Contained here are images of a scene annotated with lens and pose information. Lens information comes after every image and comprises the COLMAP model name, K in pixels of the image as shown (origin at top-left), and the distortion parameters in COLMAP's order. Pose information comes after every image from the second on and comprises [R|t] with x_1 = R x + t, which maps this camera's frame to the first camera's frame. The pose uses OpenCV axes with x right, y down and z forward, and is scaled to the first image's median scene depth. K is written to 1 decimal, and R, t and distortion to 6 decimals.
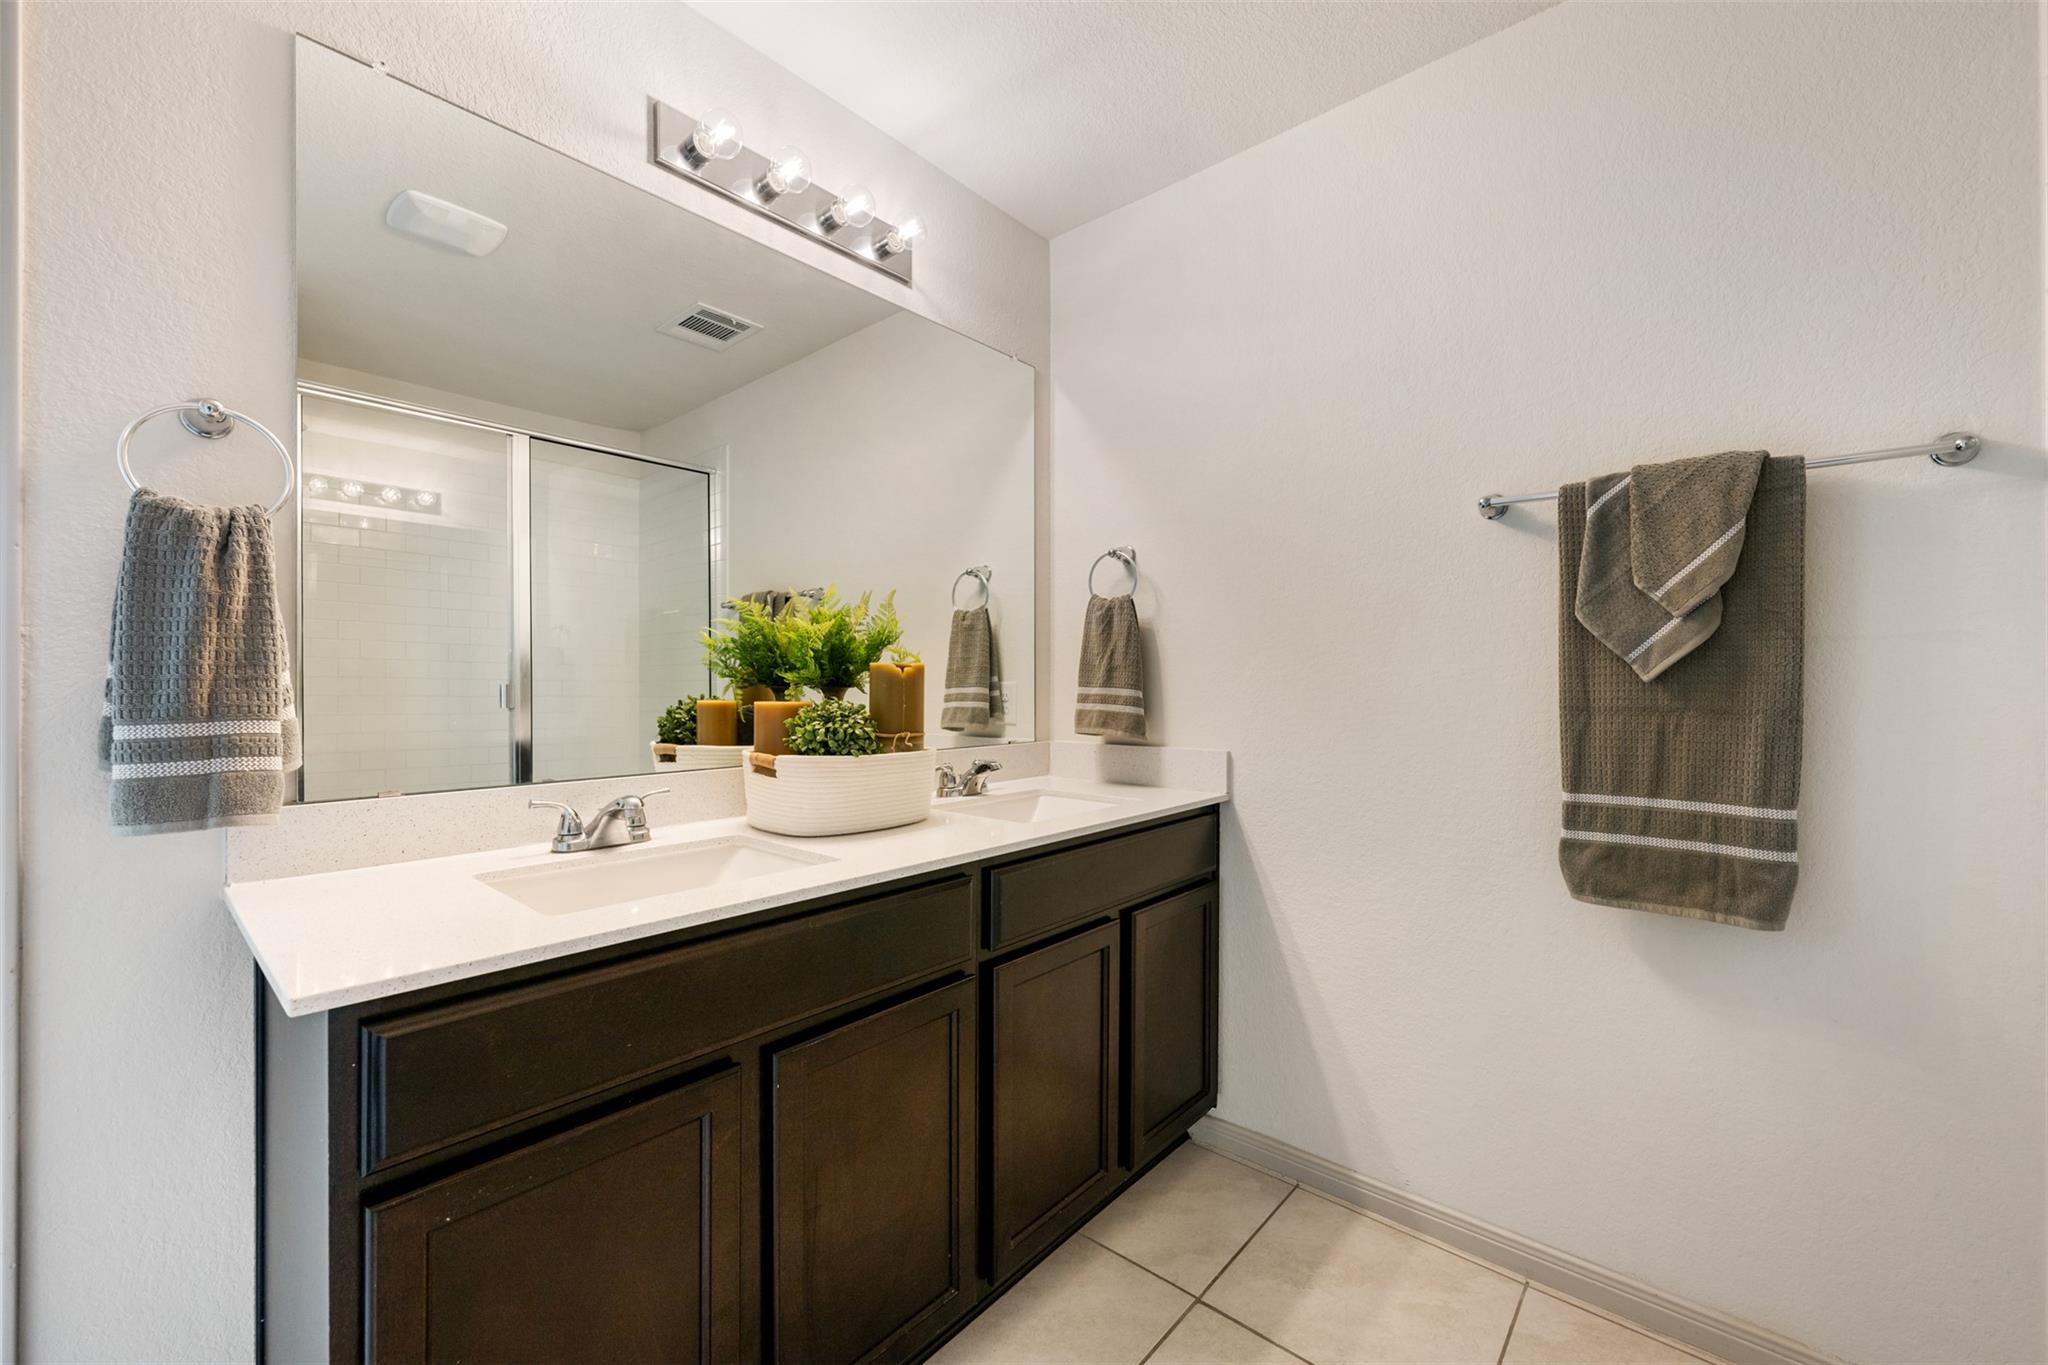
lens RADIAL K [[812.8, 0, 1016.5], [0, 812.8, 684.8], [0, 0, 1]] dist [-0.001702, -0.000148]
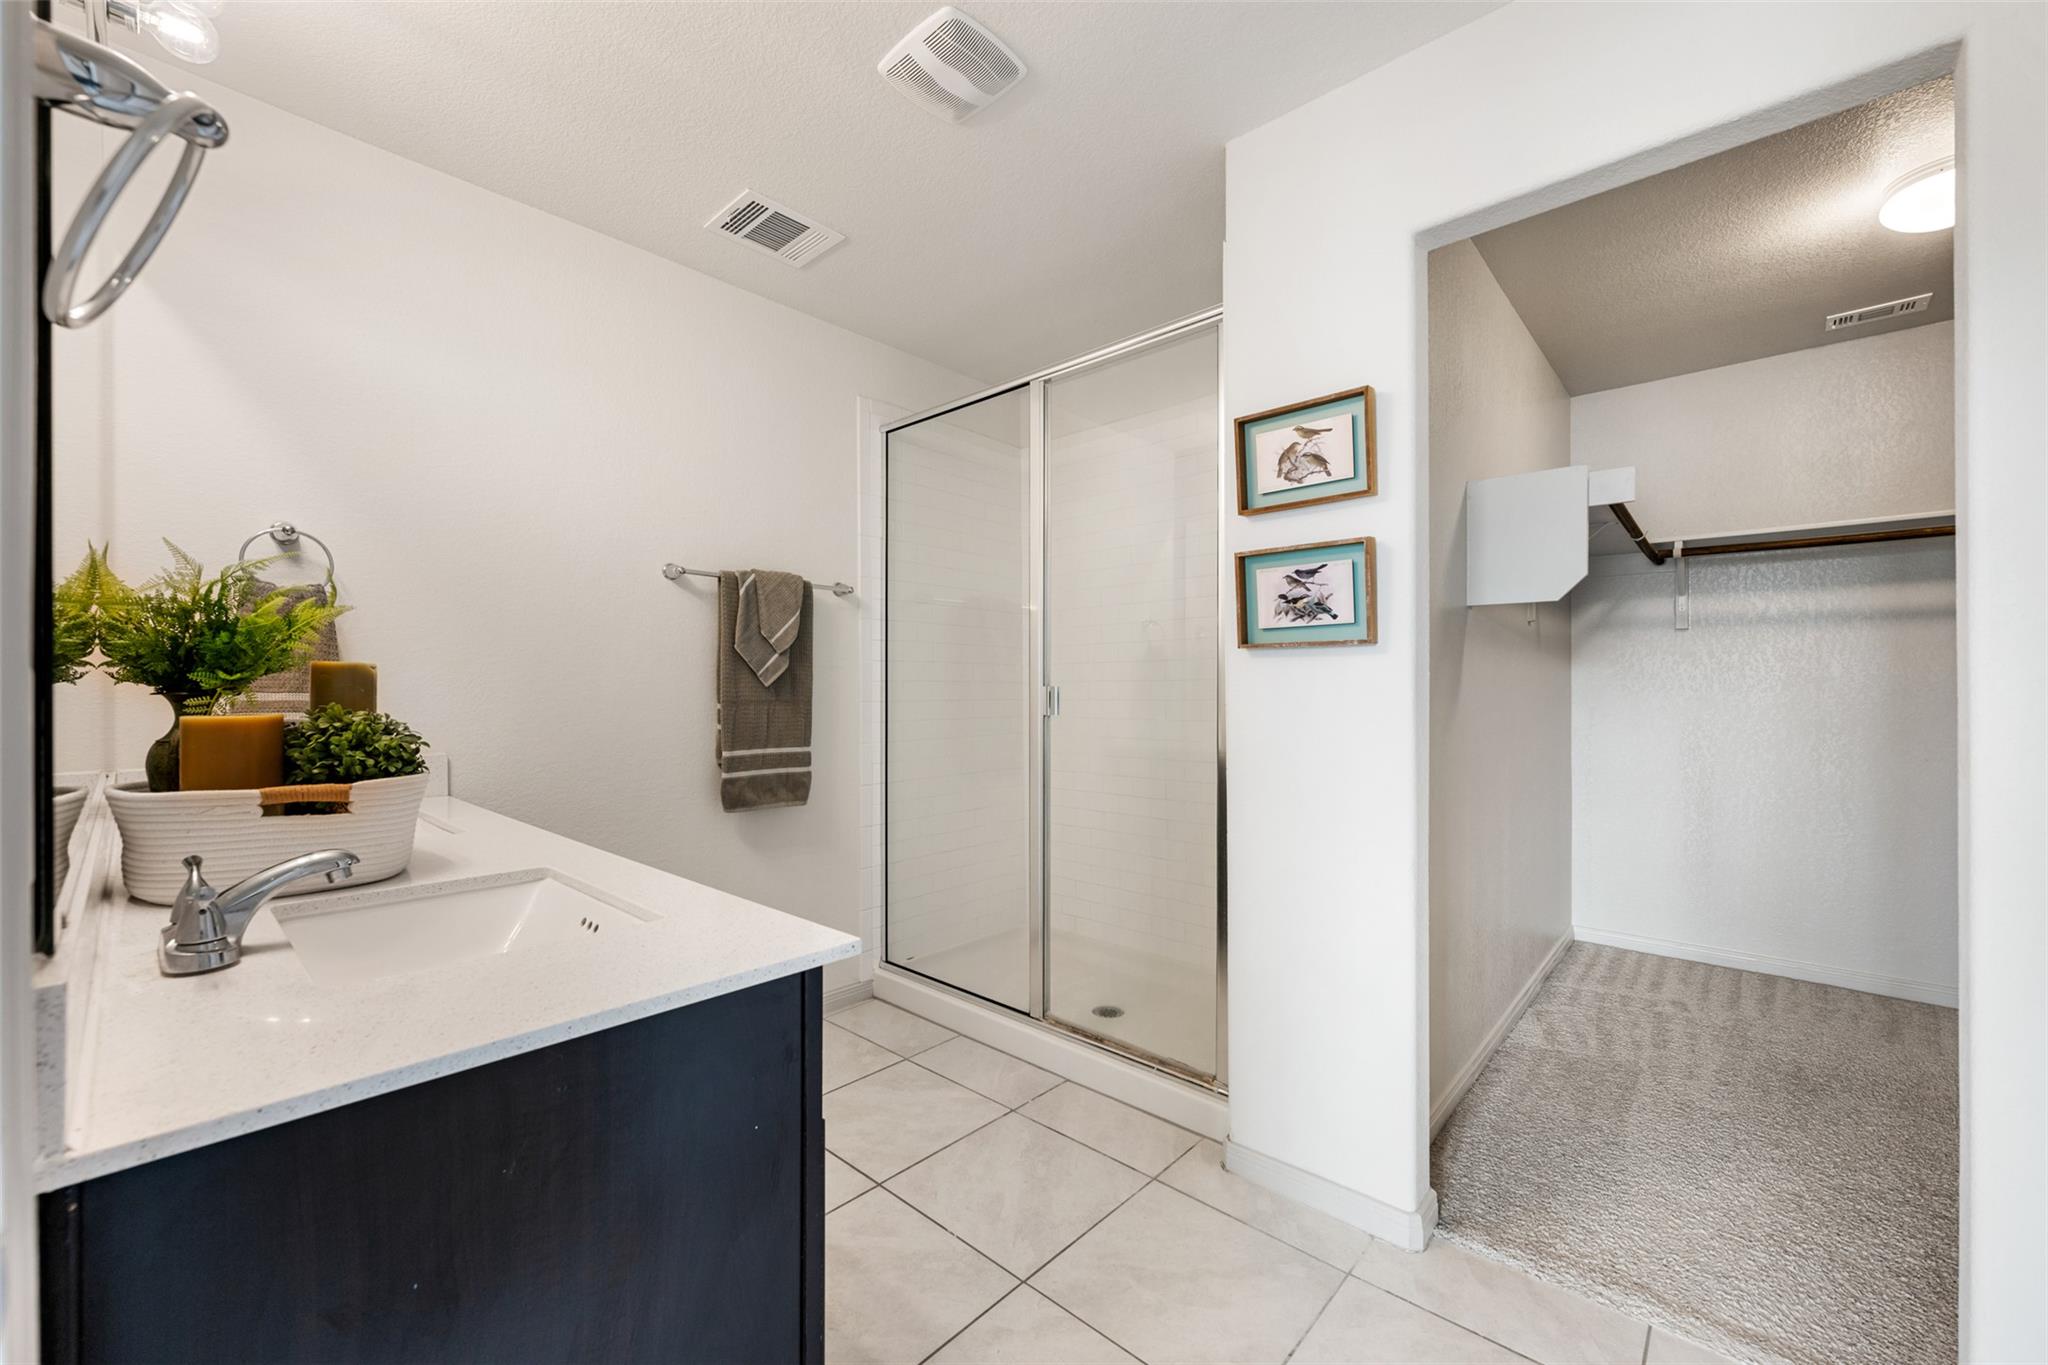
lens RADIAL K [[812.8, 0, 1016.5], [0, 812.8, 684.8], [0, 0, 1]] dist [-0.001702, -0.000148]
pose [[0.015843, 0.003335, 0.999869, -1.102901], [0.003770, 0.999987, -0.003395, 0.000897], [-0.999867, 0.003823, 0.015831, 0.393015]]
